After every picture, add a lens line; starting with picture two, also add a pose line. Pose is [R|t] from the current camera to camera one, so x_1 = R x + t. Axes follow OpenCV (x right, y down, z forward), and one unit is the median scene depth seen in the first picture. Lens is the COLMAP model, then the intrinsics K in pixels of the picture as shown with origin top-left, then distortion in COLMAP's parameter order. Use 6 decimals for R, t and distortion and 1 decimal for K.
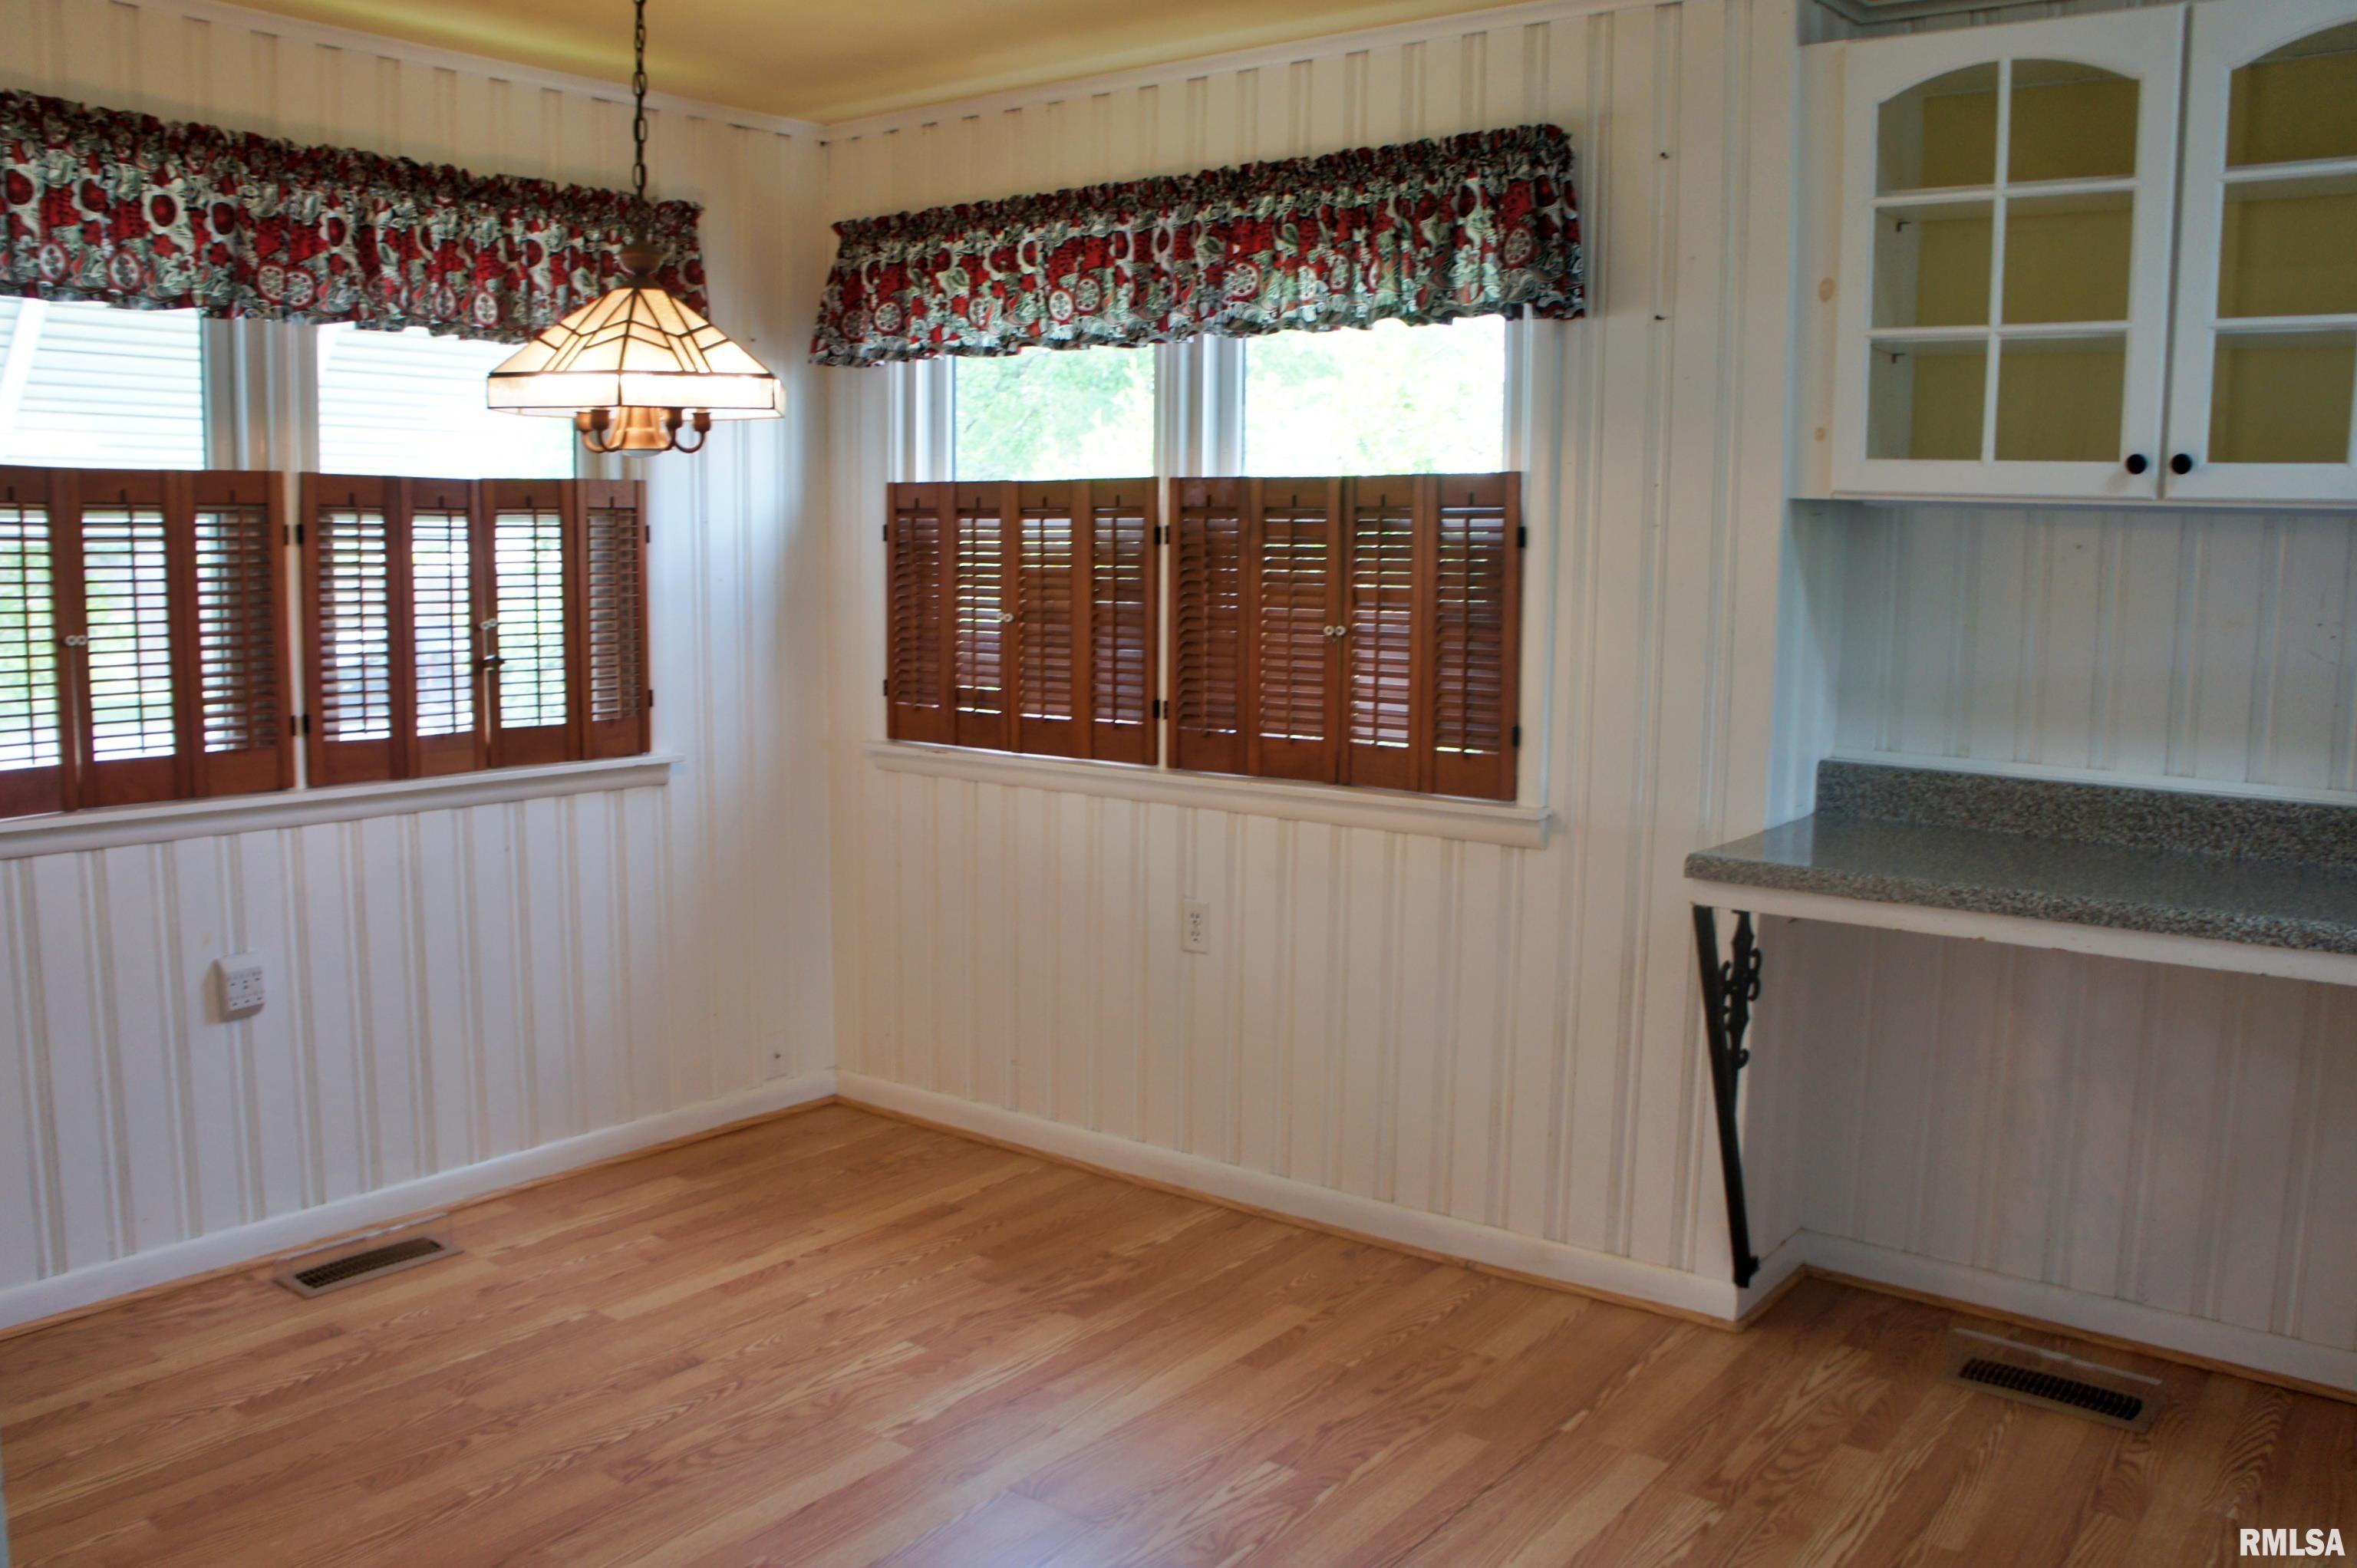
lens RADIAL K [[1912.8, 0, 1166.8], [0, 1912.8, 831.1], [0, 0, 1]] dist [-0.154034, 0.100597]
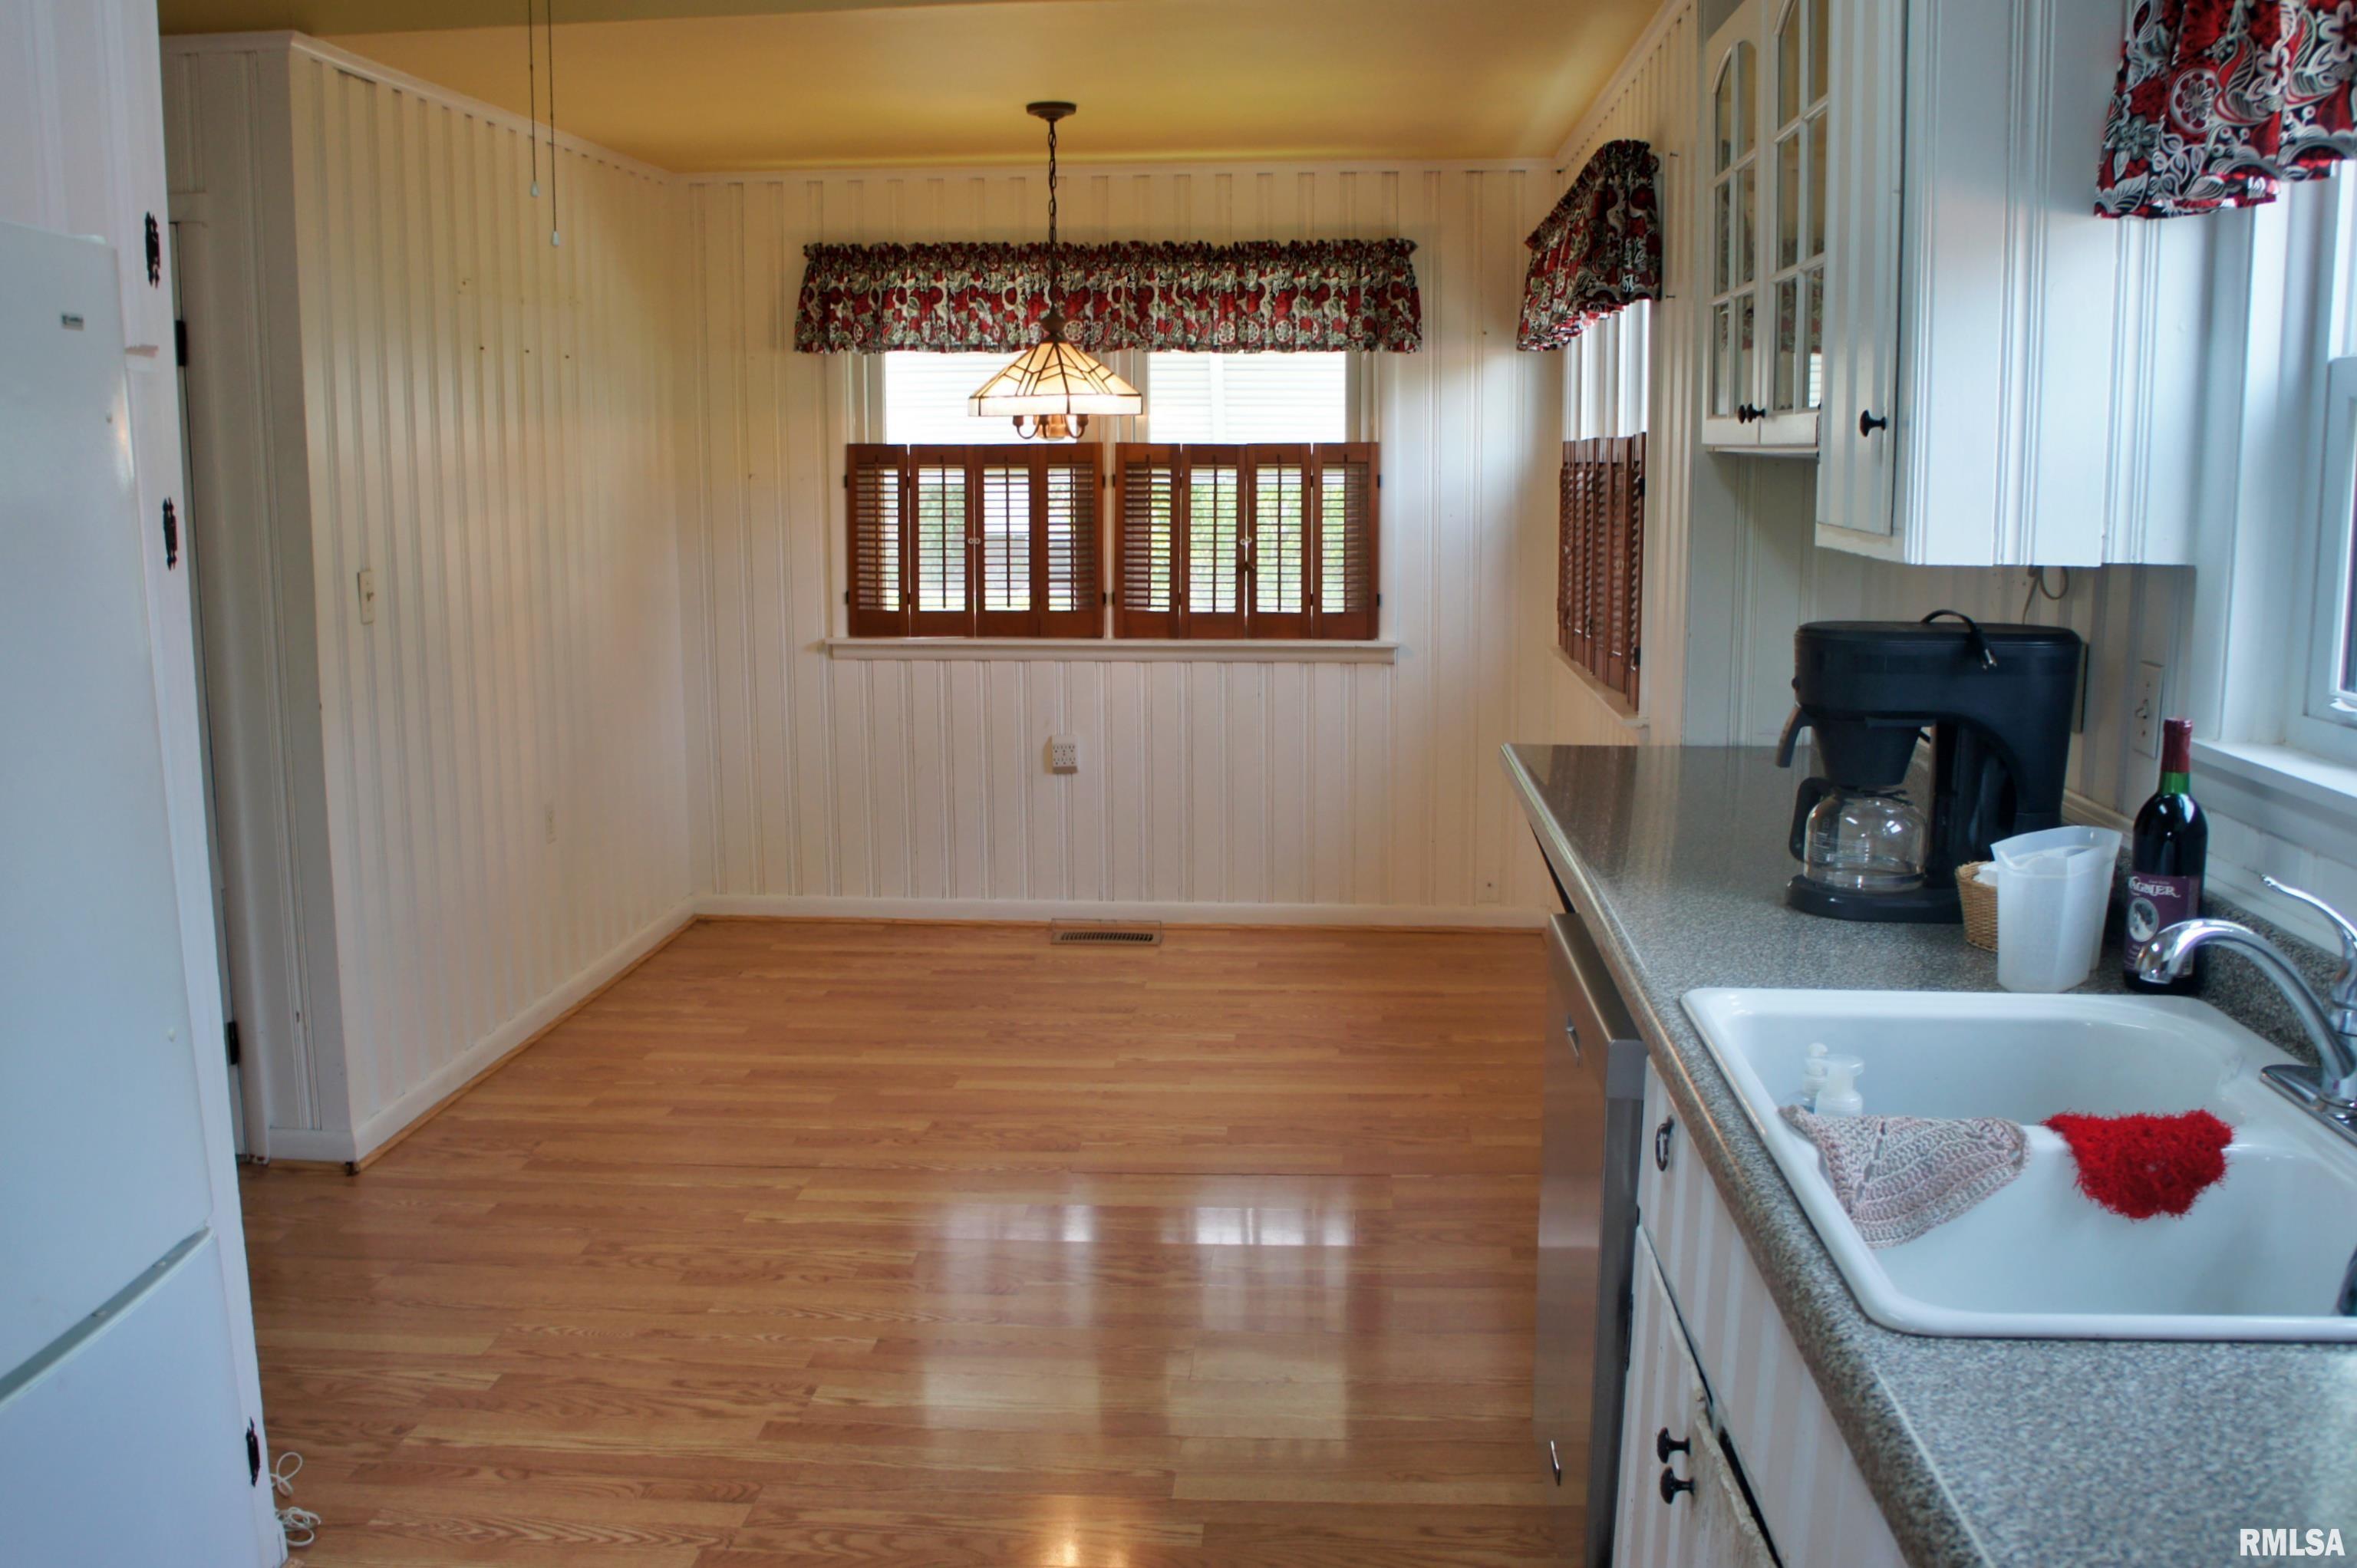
lens RADIAL K [[1912.8, 0, 1166.8], [0, 1912.8, 831.1], [0, 0, 1]] dist [-0.154034, 0.100597]
pose [[0.557438, 0.136993, -0.818838, 0.968383], [-0.117060, 0.989408, 0.085839, -0.005088], [0.821925, 0.048004, 0.567570, 0.106542]]
